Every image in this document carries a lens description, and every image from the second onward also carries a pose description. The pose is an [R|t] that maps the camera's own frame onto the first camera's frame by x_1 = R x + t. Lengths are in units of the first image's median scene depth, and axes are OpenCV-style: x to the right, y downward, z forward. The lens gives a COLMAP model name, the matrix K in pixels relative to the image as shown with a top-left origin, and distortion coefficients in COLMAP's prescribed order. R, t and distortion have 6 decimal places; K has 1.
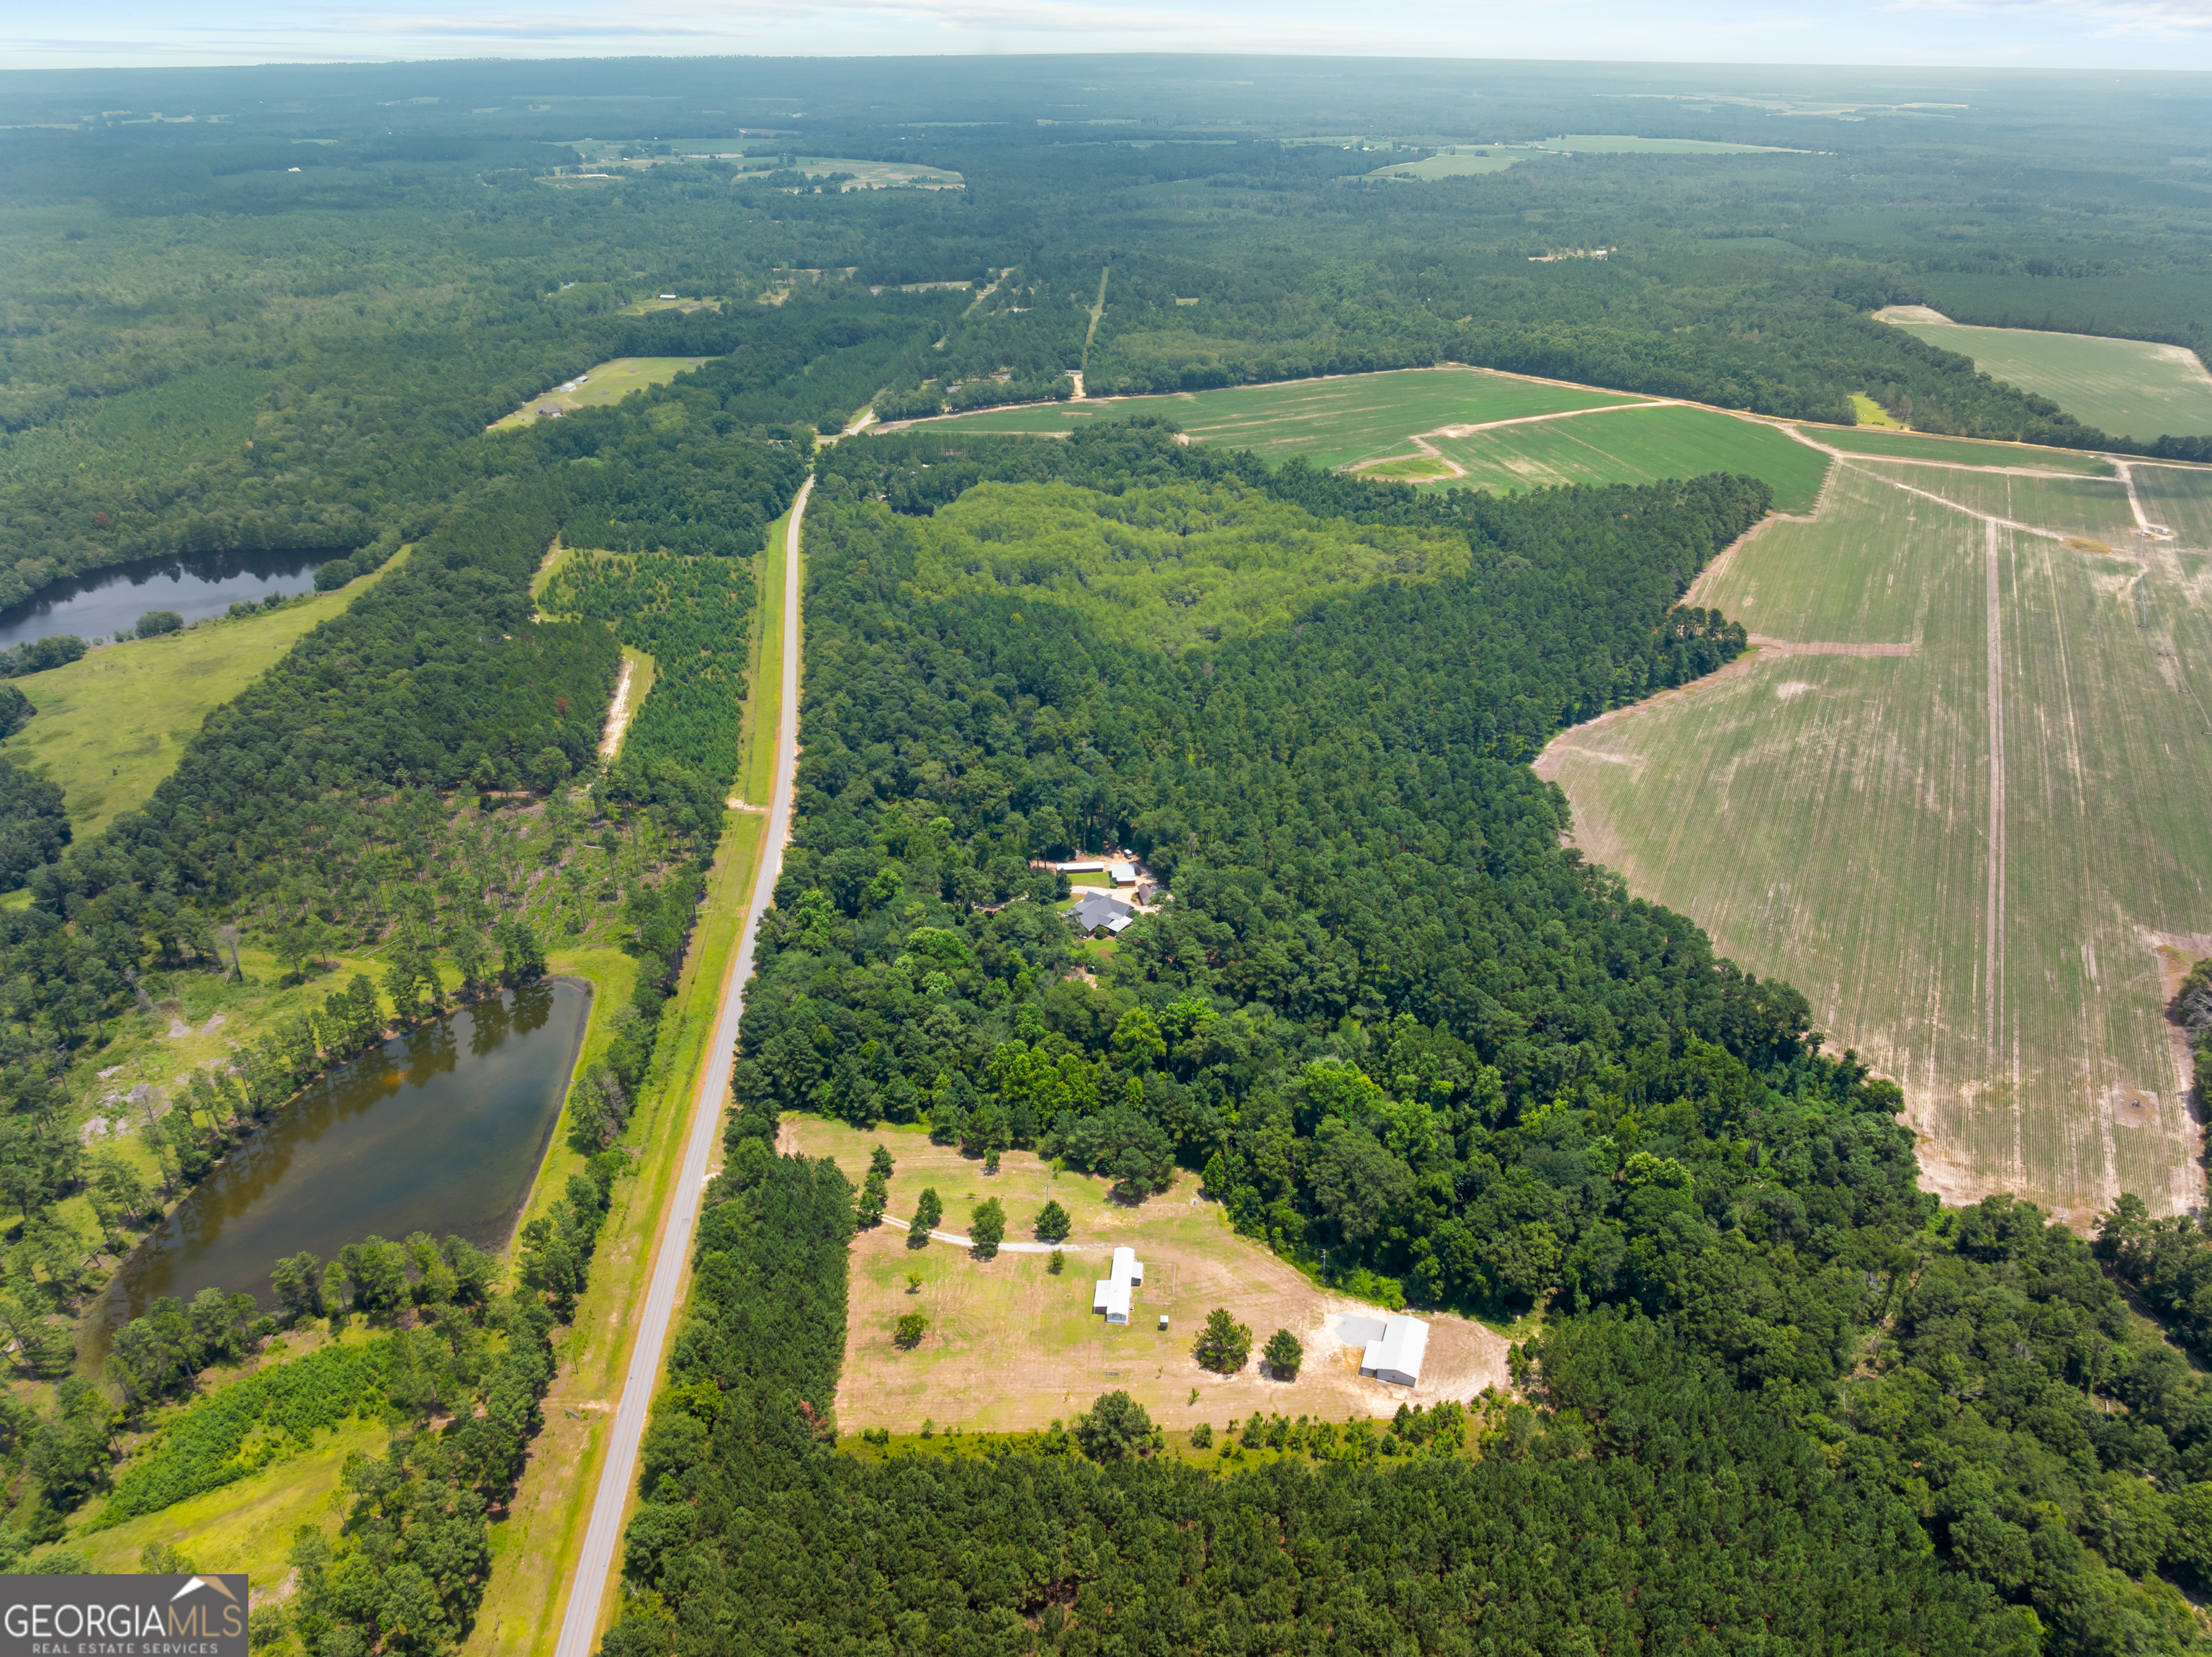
lens RADIAL K [[1545.6, 0, 1105.7], [0, 1545.6, 827.7], [0, 0, 1]] dist [-0.039379, 0.004342]
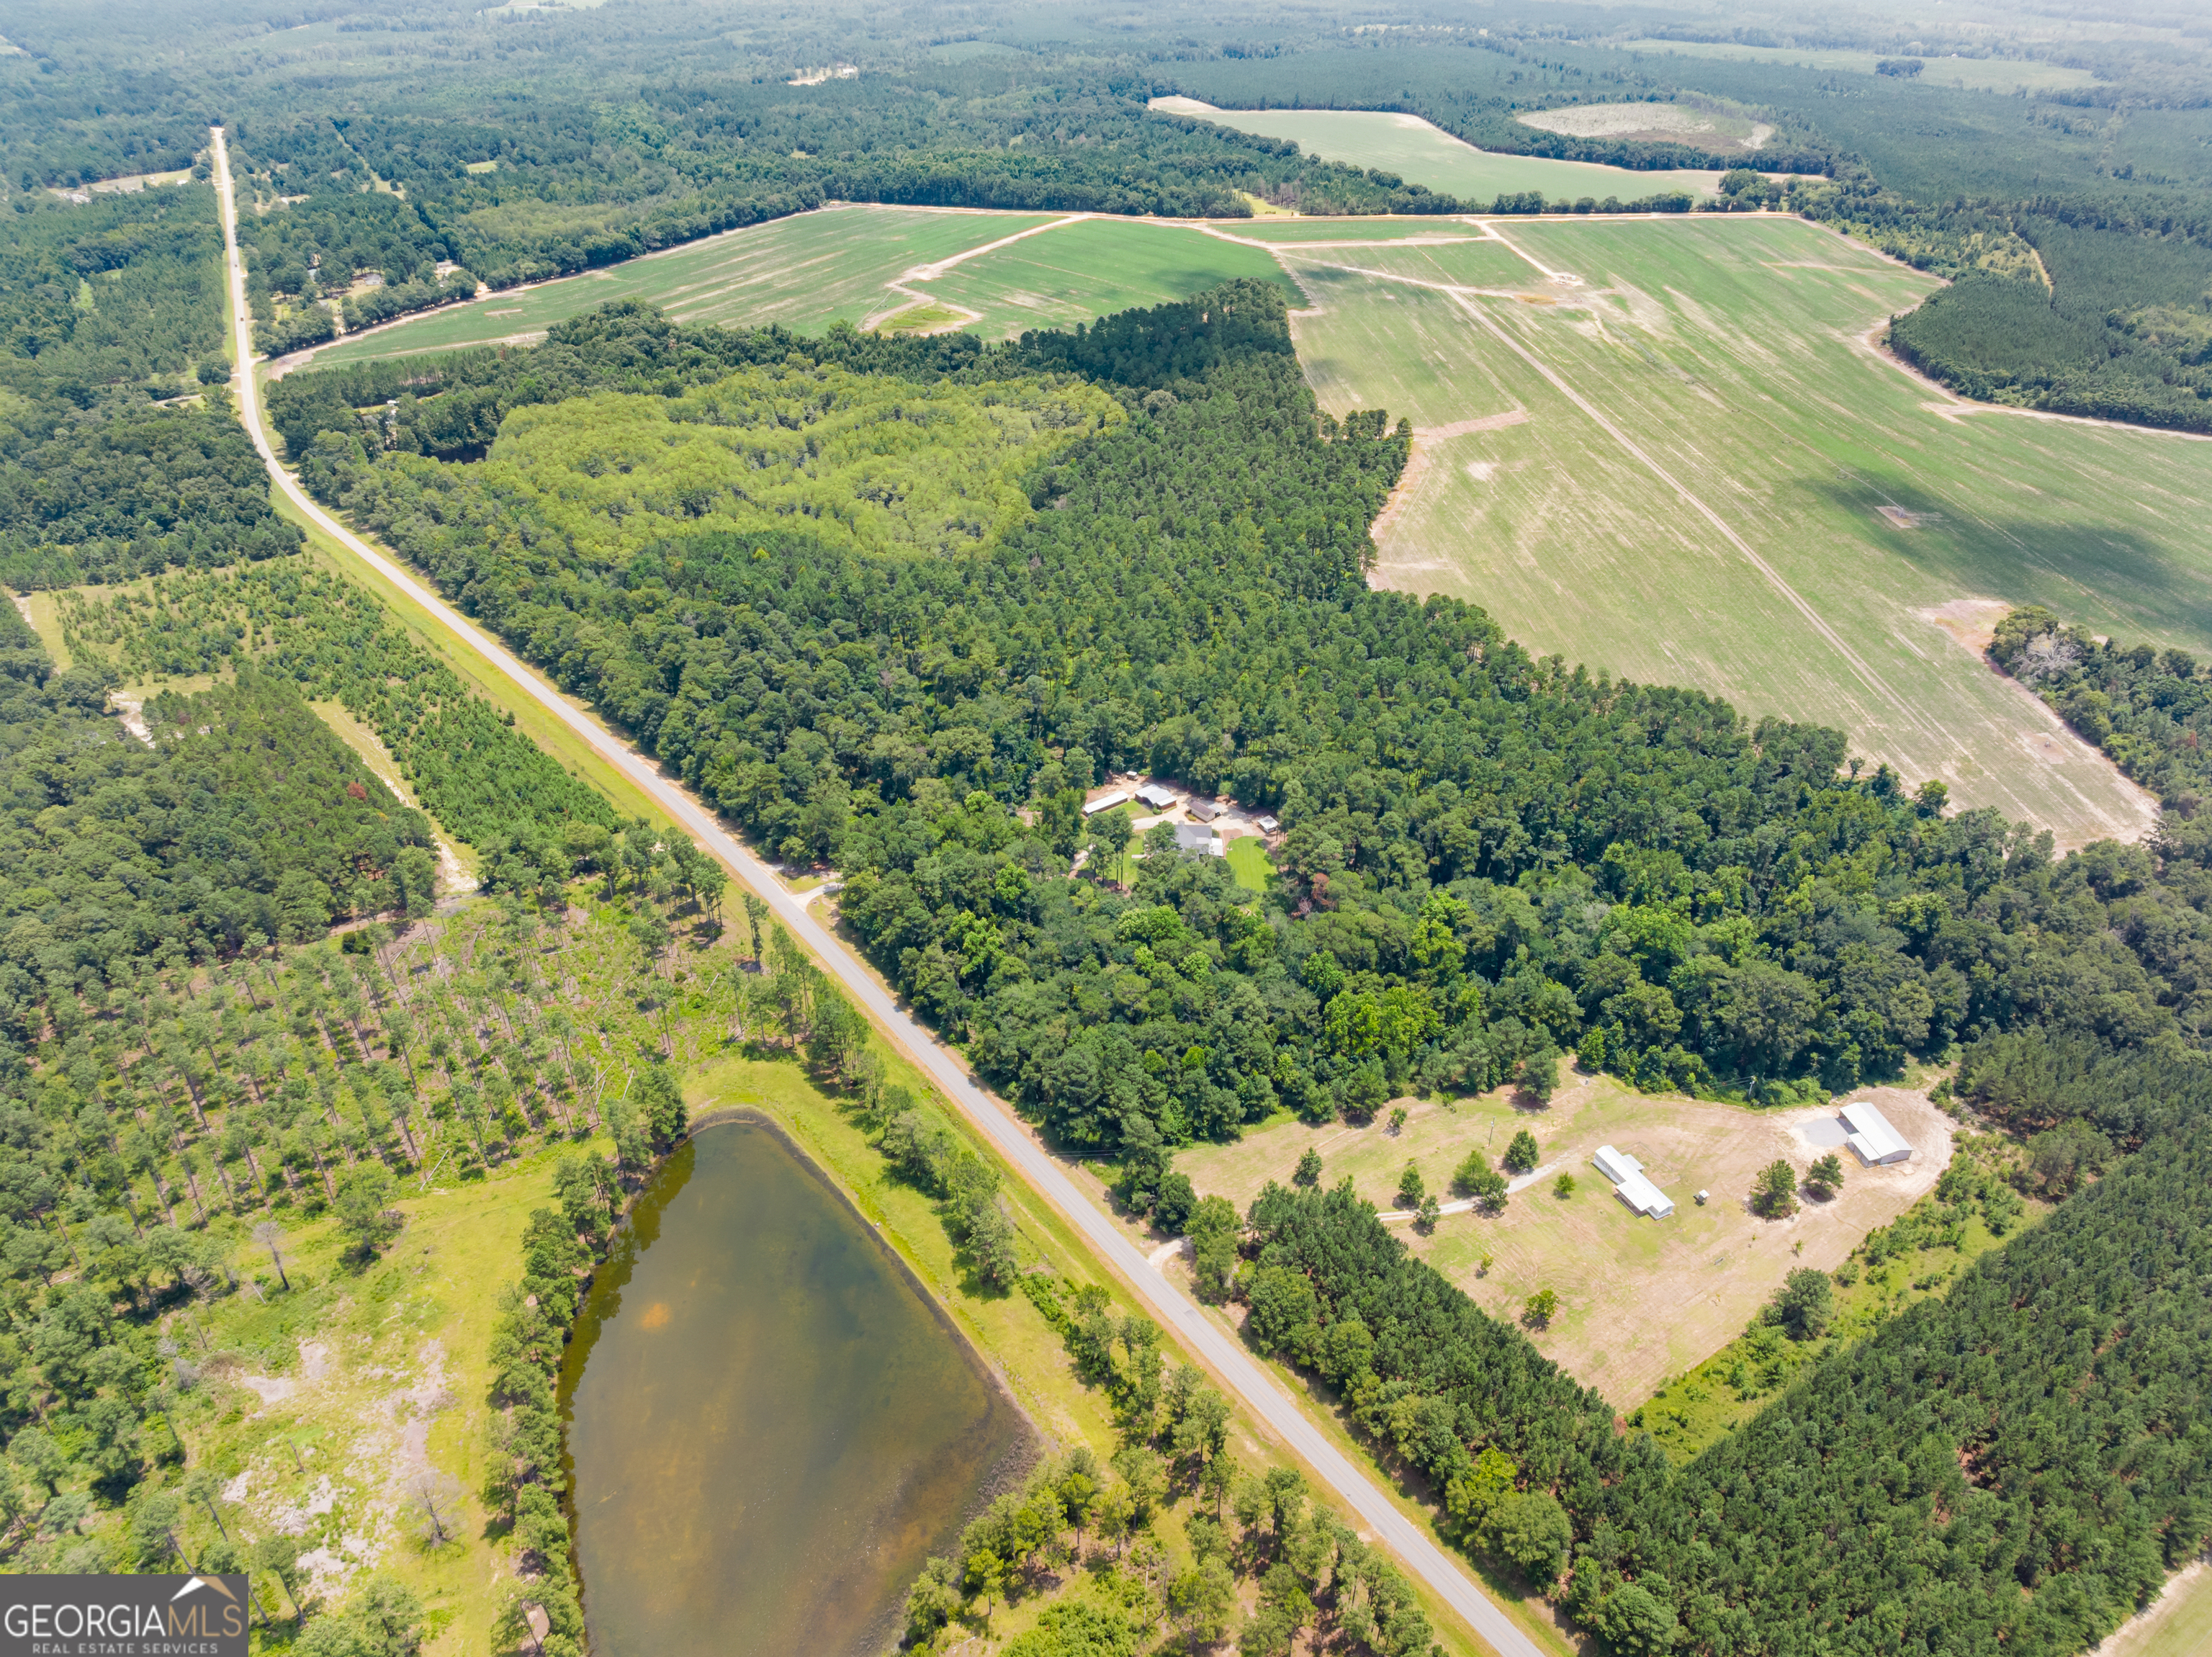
lens RADIAL K [[1545.6, 0, 1104.9], [0, 1545.6, 828.4], [0, 0, 1]] dist [-0.039379, 0.004342]
pose [[0.852743, -0.285500, 0.437401, -0.209438], [0.240485, 0.957963, 0.156439, -0.051270], [-0.463678, -0.028214, 0.885555, 0.091701]]
